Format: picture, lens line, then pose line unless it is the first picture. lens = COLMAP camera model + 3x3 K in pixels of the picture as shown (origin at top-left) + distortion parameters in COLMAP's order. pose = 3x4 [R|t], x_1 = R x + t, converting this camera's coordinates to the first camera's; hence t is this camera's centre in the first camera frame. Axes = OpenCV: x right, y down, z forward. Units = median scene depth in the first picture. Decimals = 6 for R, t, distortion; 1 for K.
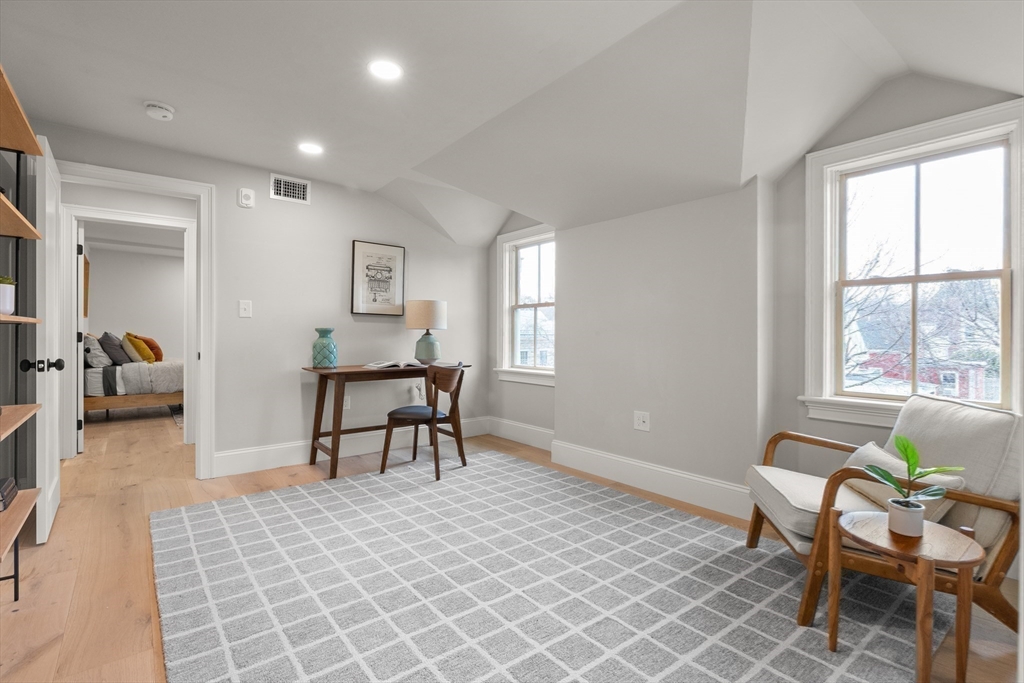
lens RADIAL K [[481.4, 0, 512.0], [0, 481.4, 331.2], [0, 0, 1]] dist [-0.008662, 0.001526]
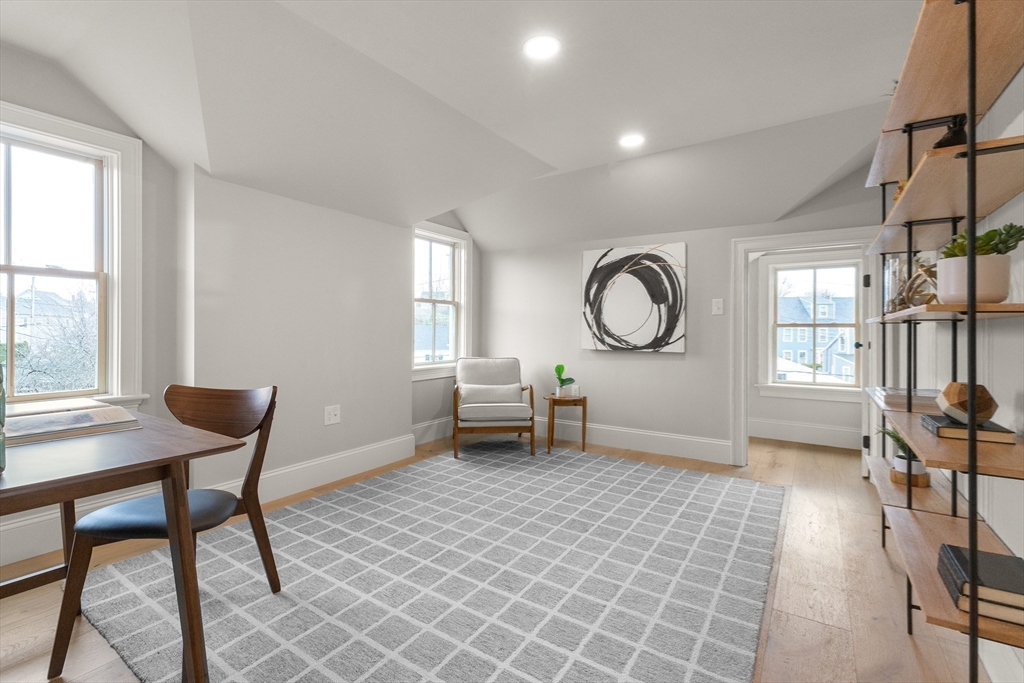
lens RADIAL K [[454.6, 0, 525.3], [0, 454.6, 334.2], [0, 0, 1]] dist [-0.002124, -0.000990]
pose [[-0.324462, -0.010433, 0.945841, -0.983211], [-0.005212, 0.999944, 0.009242, 0.006995], [-0.945884, -0.001931, -0.324498, 1.191311]]
